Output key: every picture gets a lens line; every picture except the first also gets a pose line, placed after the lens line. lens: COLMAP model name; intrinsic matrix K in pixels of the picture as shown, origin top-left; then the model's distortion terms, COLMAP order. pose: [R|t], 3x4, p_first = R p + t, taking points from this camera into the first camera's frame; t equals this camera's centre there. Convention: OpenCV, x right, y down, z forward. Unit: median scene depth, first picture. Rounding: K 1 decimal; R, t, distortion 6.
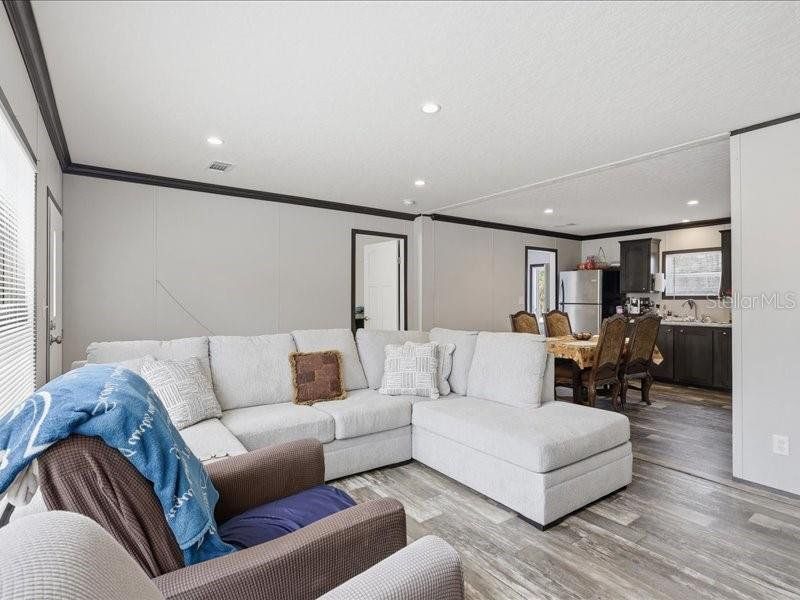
lens RADIAL K [[416.6, 0, 400.0], [0, 416.6, 300.0], [0, 0, 1]] dist [0.001792, 0.000862]
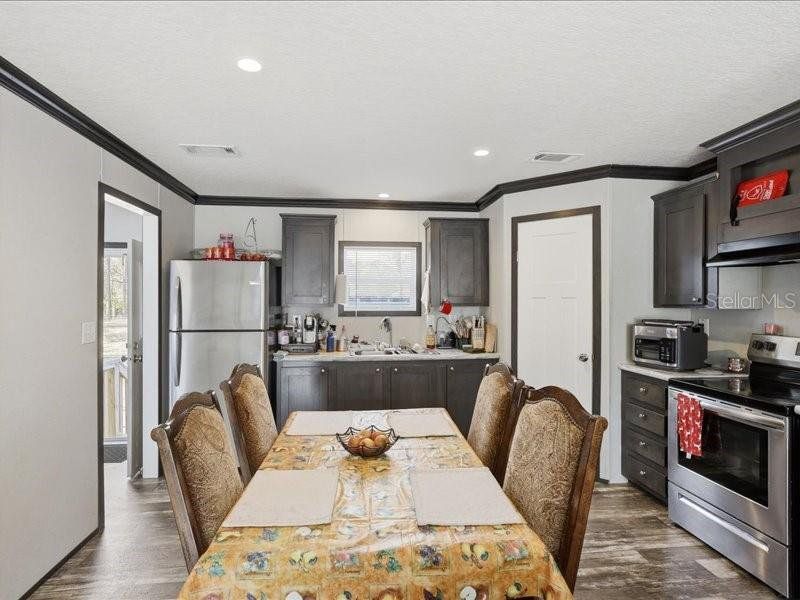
lens RADIAL K [[437.5, 0, 400.0], [0, 437.5, 300.0], [0, 0, 1]] dist [0.000143, 0.000061]
pose [[0.478101, -0.001009, 0.878304, 0.094414], [0.005385, 0.999984, -0.001783, -0.024900], [-0.878288, 0.005582, 0.478099, 0.605016]]
